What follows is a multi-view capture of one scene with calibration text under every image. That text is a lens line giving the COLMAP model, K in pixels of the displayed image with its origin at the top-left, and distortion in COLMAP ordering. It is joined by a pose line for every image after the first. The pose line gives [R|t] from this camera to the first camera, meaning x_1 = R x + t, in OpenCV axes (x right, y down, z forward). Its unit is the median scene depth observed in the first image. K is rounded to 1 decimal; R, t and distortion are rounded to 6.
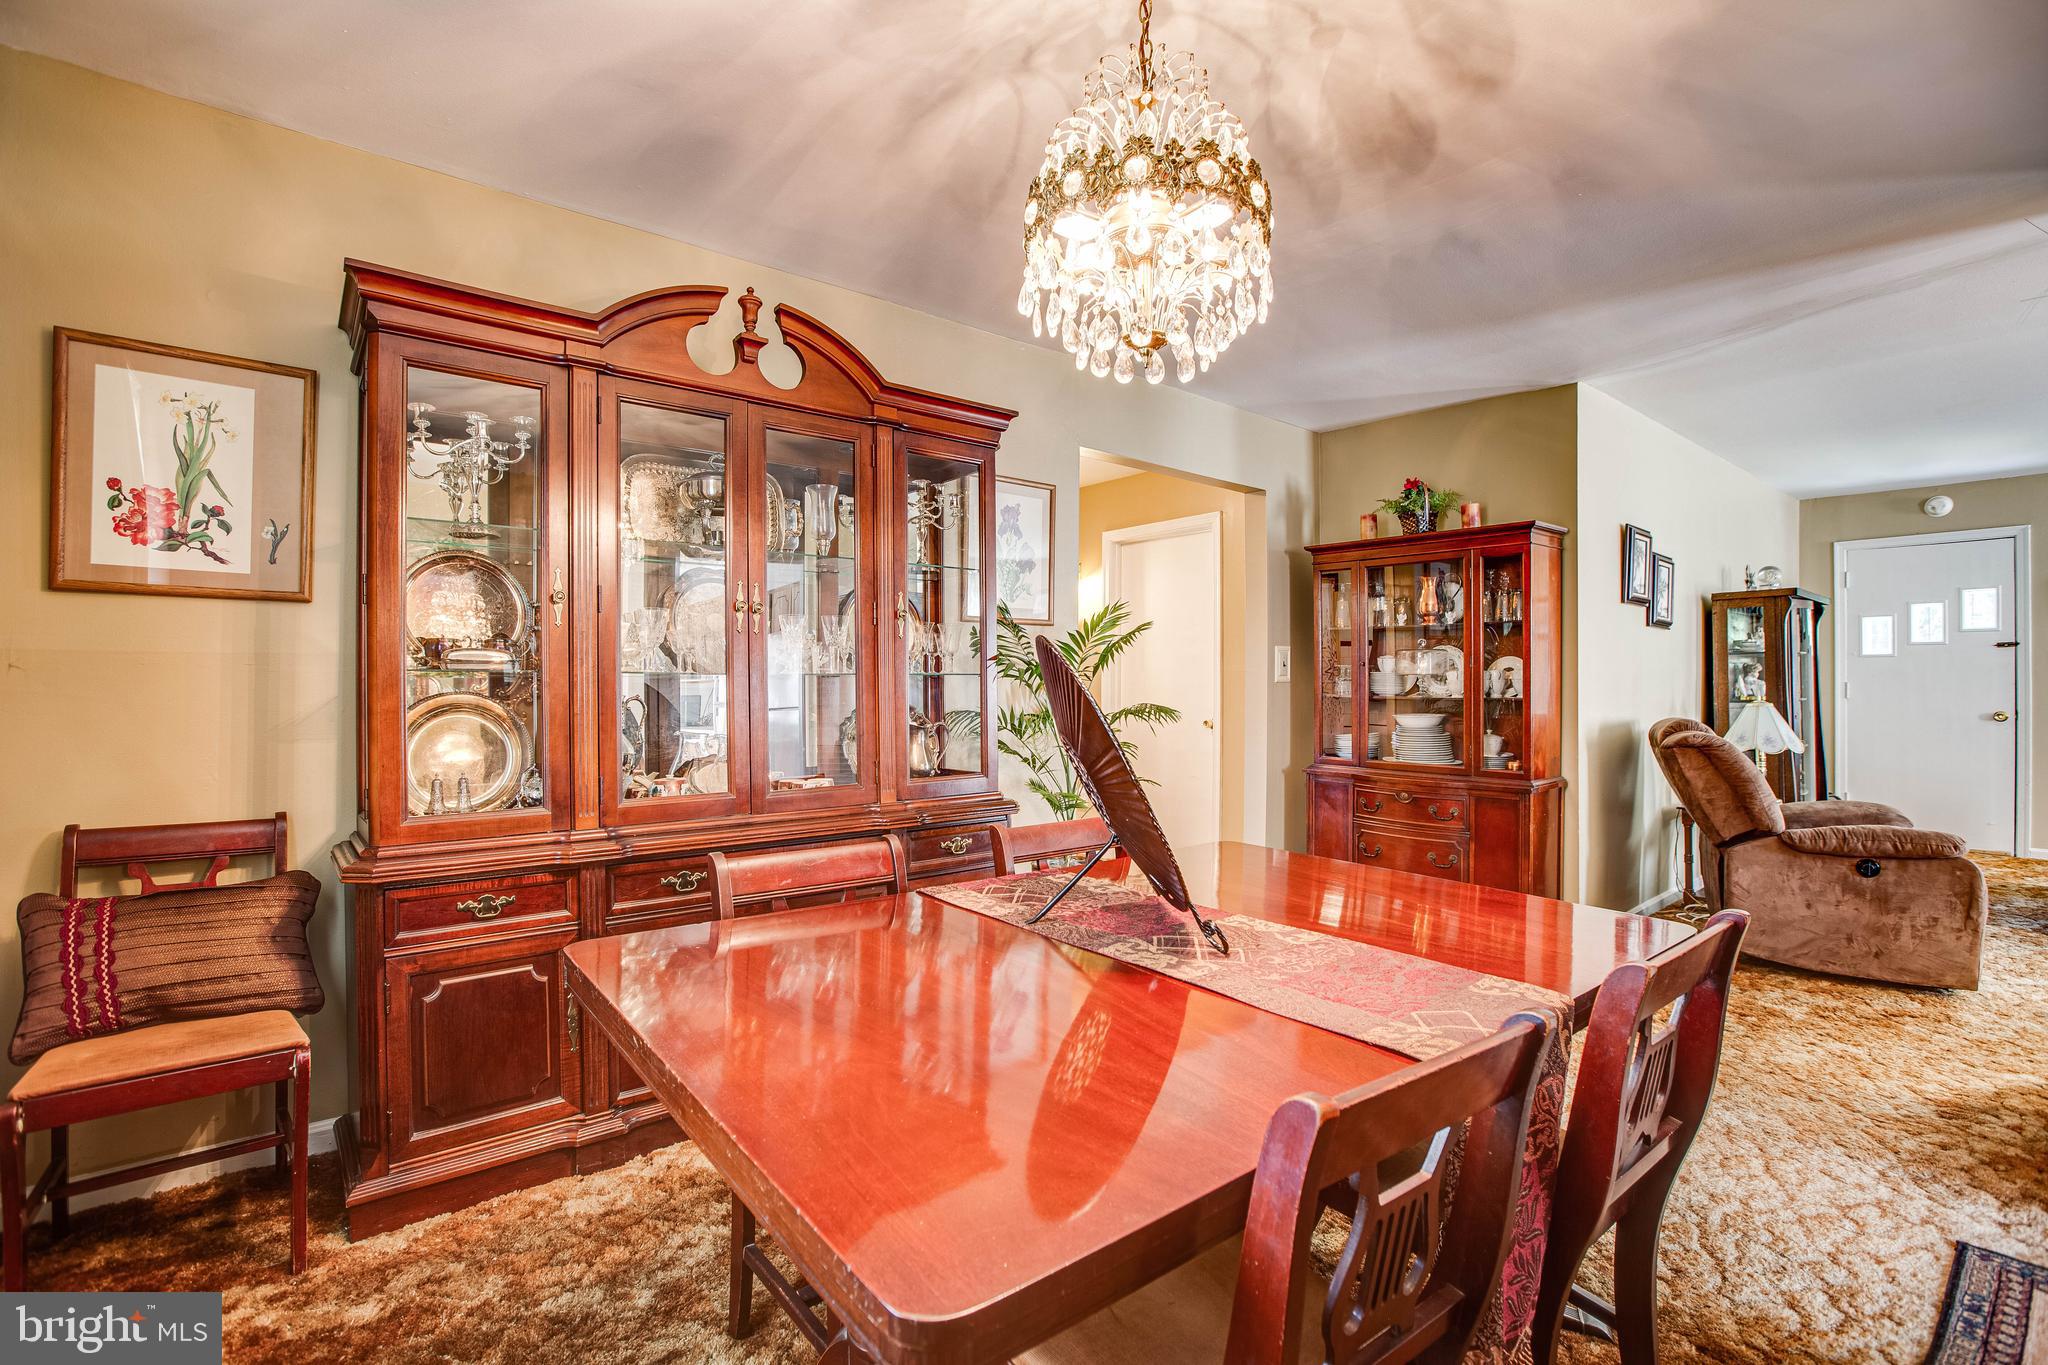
lens RADIAL K [[931.9, 0, 1016.4], [0, 931.9, 677.6], [0, 0, 1]] dist [-0.047530, 0.014536]
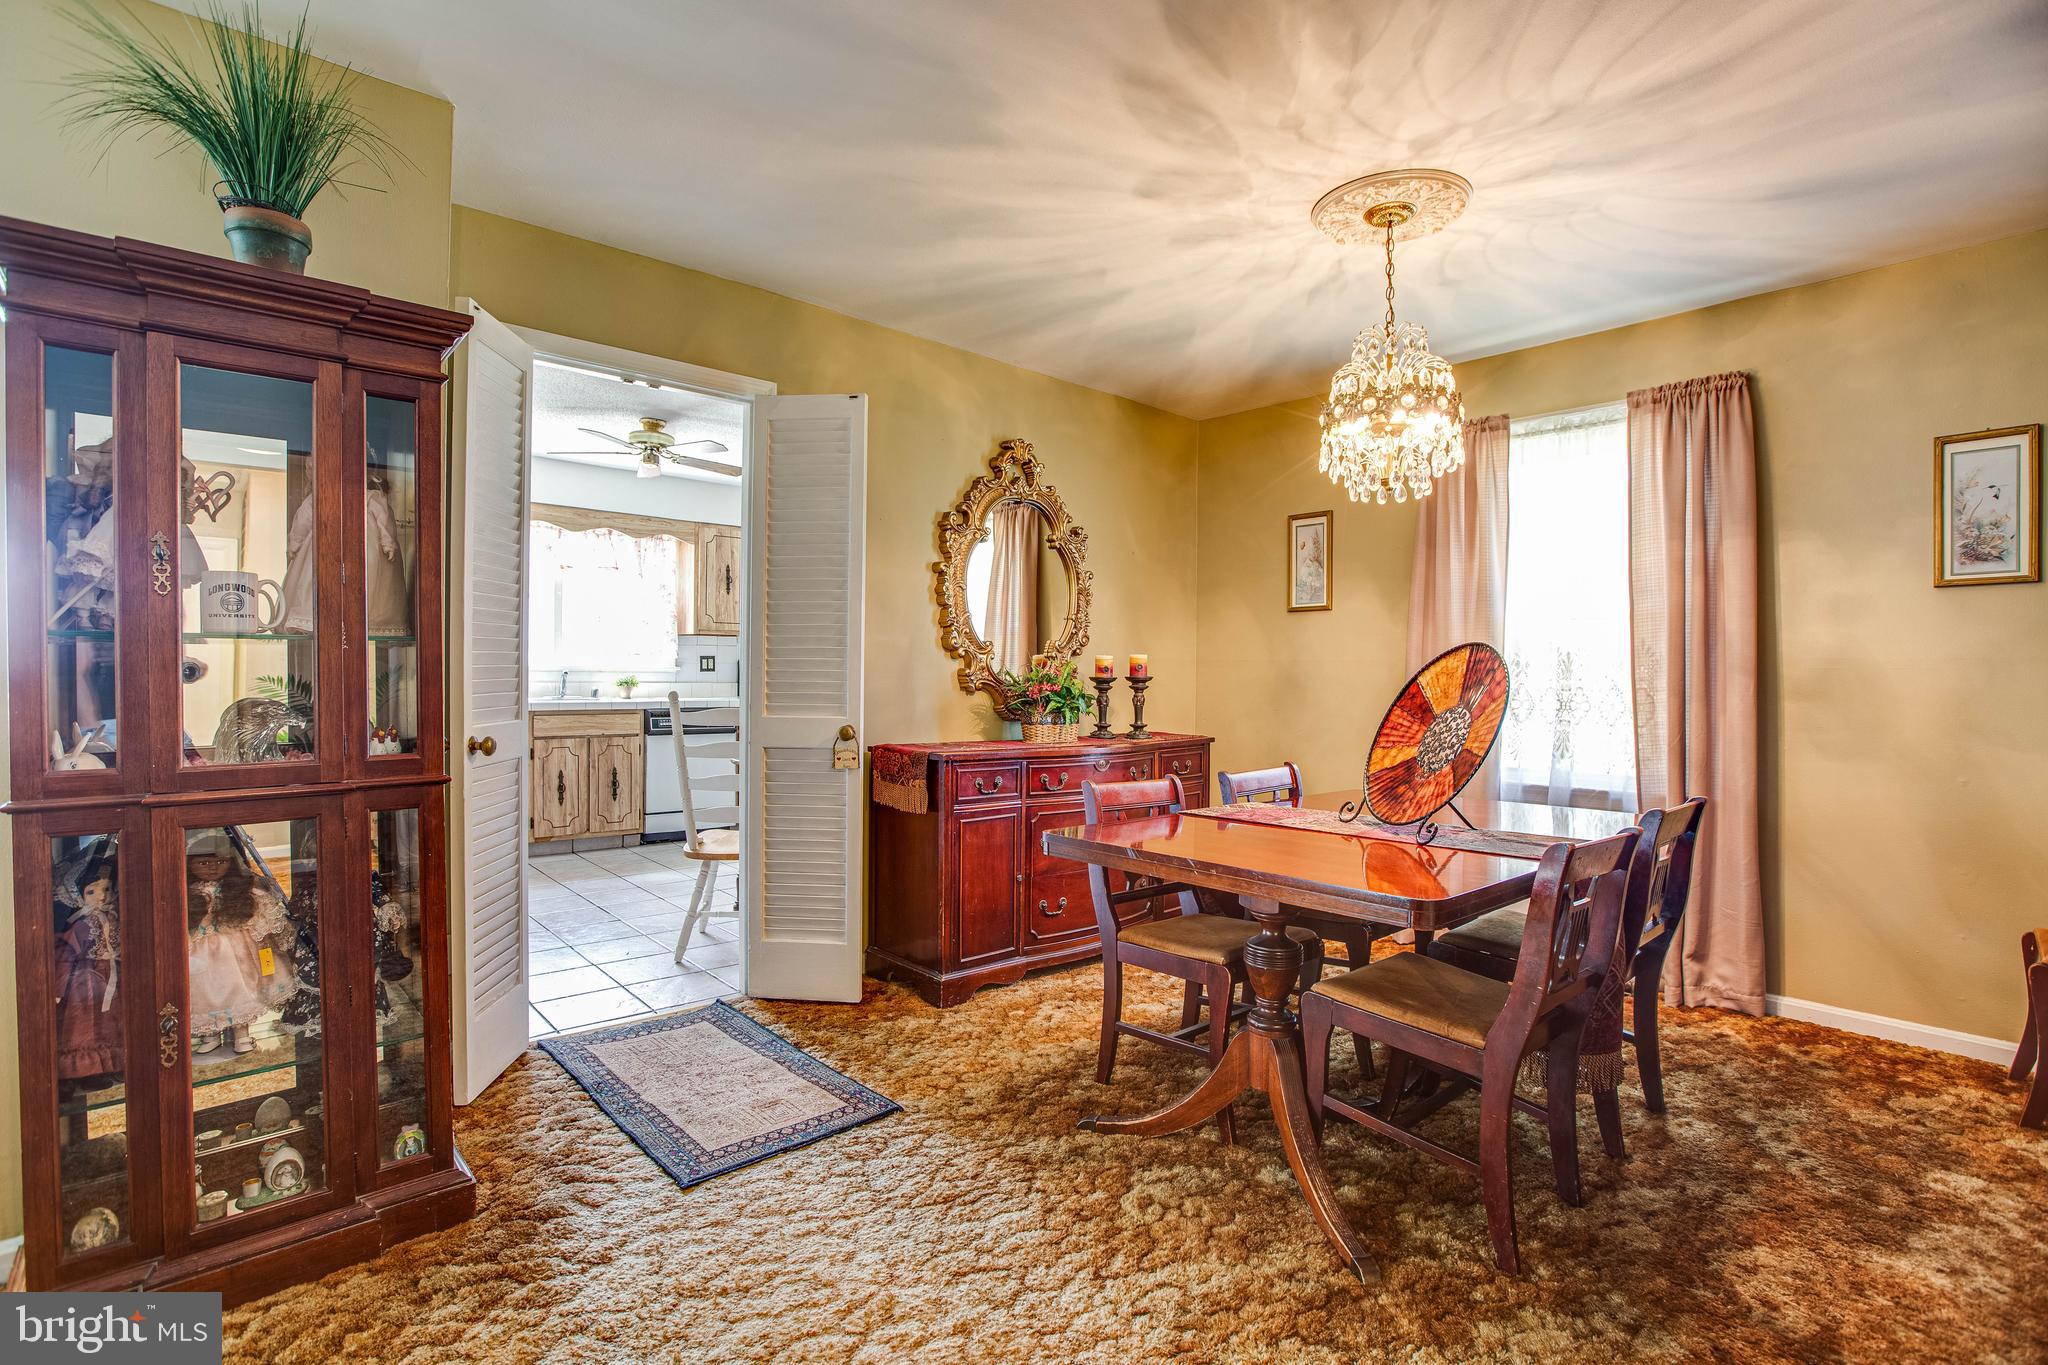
lens RADIAL K [[966.6, 0, 1029.0], [0, 966.6, 688.1], [0, 0, 1]] dist [-0.039122, 0.001825]
pose [[-0.997264, -0.013392, -0.072704, 0.730389], [-0.014416, 0.999804, 0.013579, 0.018583], [0.072508, 0.014590, -0.997261, 2.128805]]
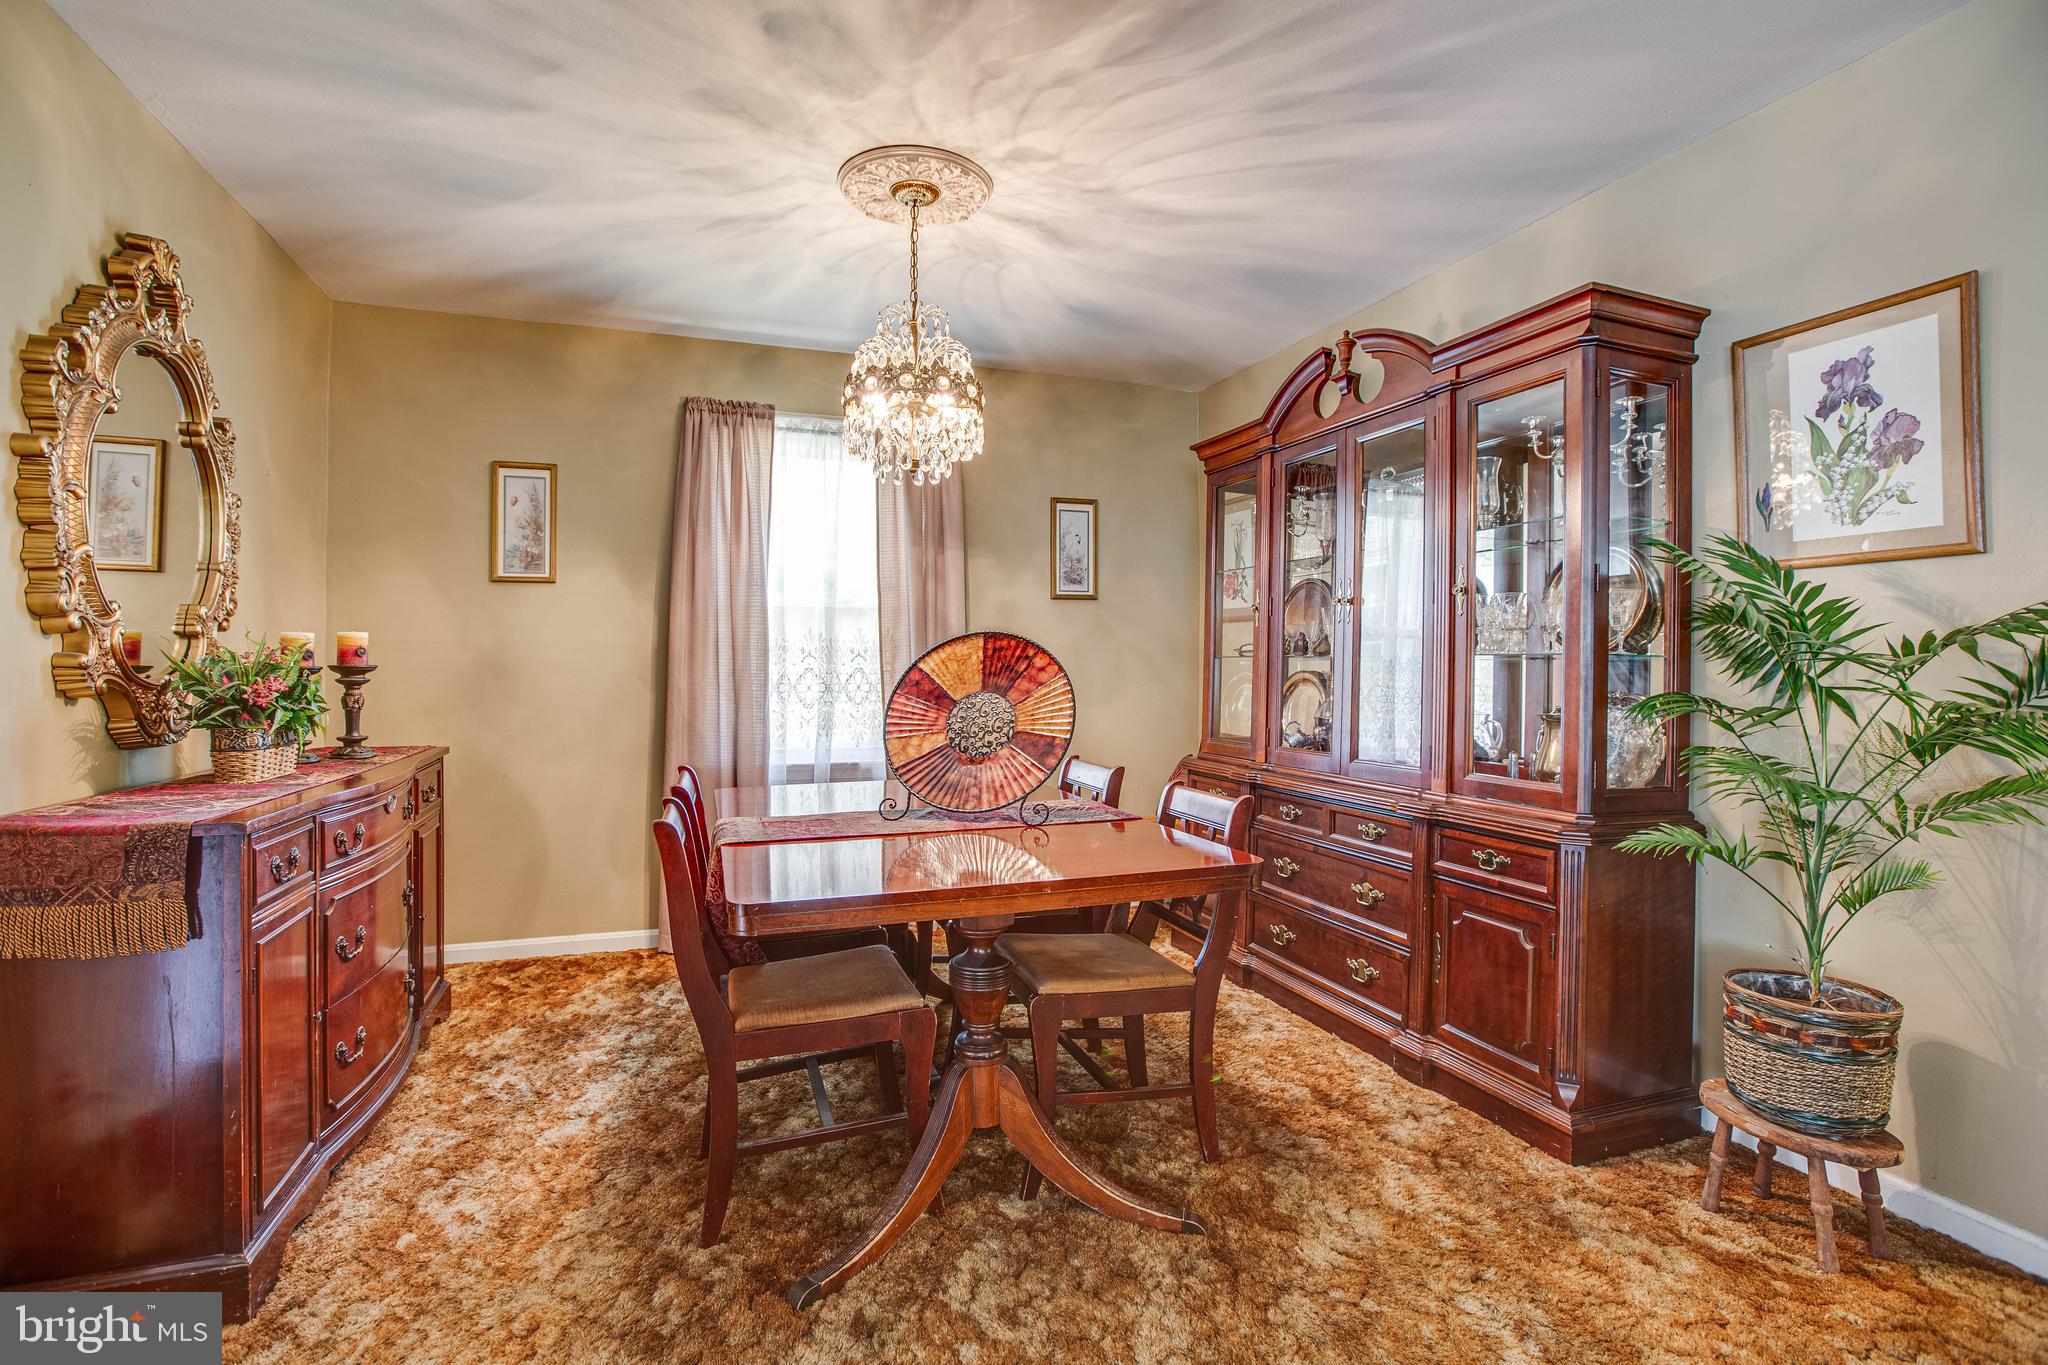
lens RADIAL K [[931.9, 0, 1019.3], [0, 931.9, 661.3], [0, 0, 1]] dist [-0.047530, 0.014536]
pose [[-0.318743, -0.005893, -0.947823, 1.318899], [-0.004200, 0.999980, -0.004804, 0.015349], [0.947832, 0.002450, -0.318761, 1.329020]]
